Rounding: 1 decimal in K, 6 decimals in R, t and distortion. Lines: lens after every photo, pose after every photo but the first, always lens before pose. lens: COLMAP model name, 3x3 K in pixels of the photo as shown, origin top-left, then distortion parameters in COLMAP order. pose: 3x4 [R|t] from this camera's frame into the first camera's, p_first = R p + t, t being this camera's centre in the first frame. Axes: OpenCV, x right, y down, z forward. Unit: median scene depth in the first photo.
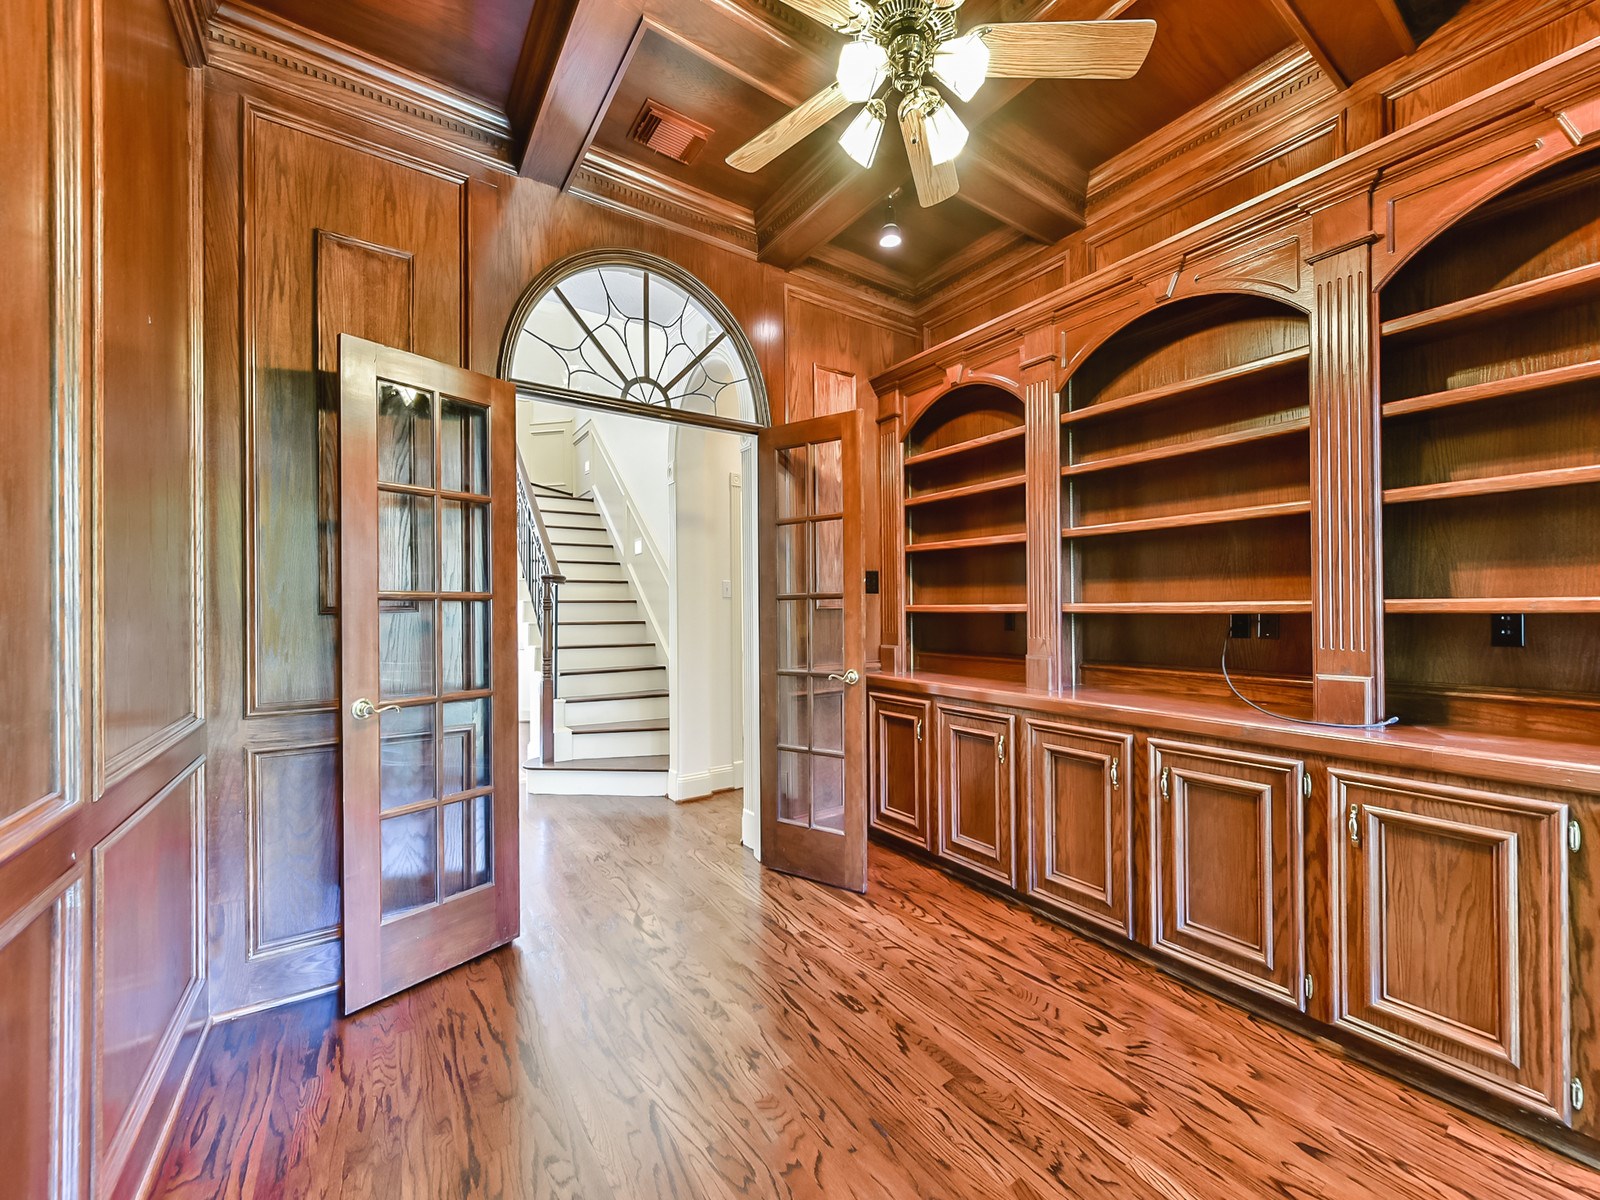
lens RADIAL K [[633.2, 0, 809.5], [0, 633.2, 606.4], [0, 0, 1]] dist [-0.002250, -0.000871]
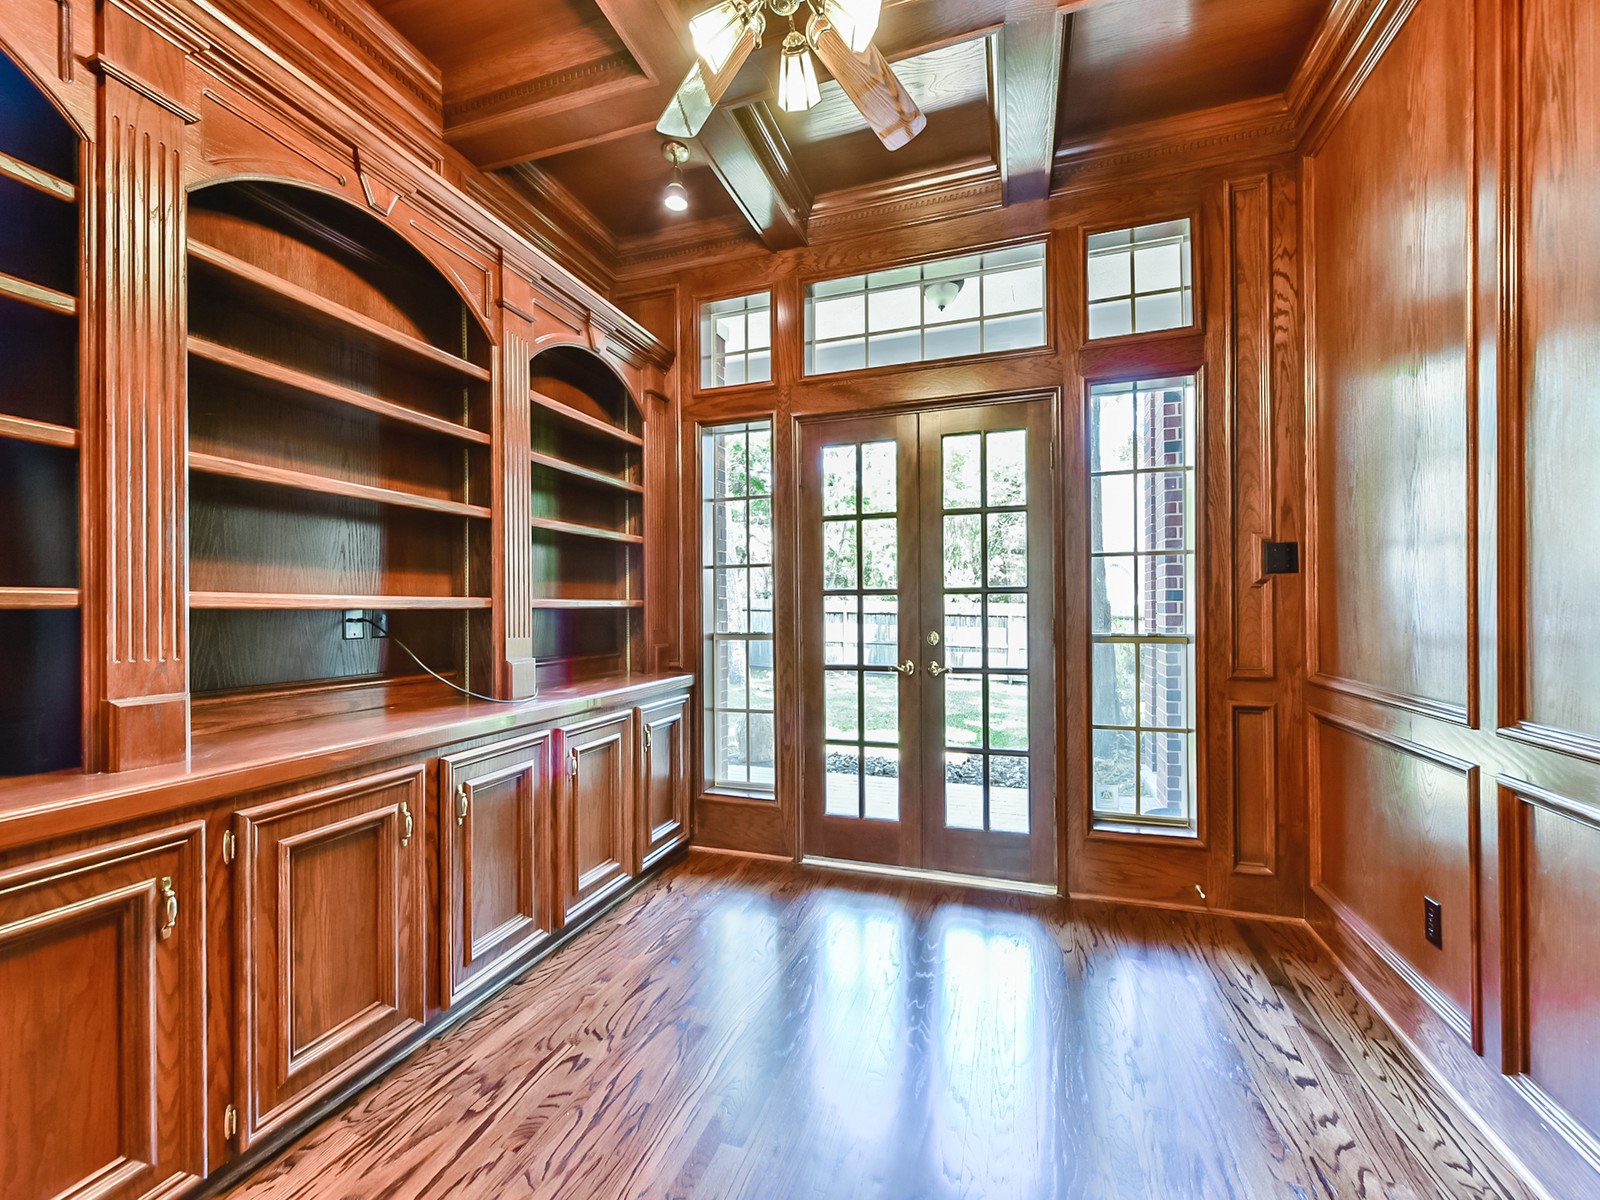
lens RADIAL K [[633.2, 0, 808.5], [0, 633.2, 610.4], [0, 0, 1]] dist [-0.002250, -0.000871]
pose [[-0.611015, 0.010028, 0.791555, -0.443357], [0.001967, 0.999936, -0.011149, 0.020133], [-0.791616, -0.005255, -0.610996, 1.188384]]
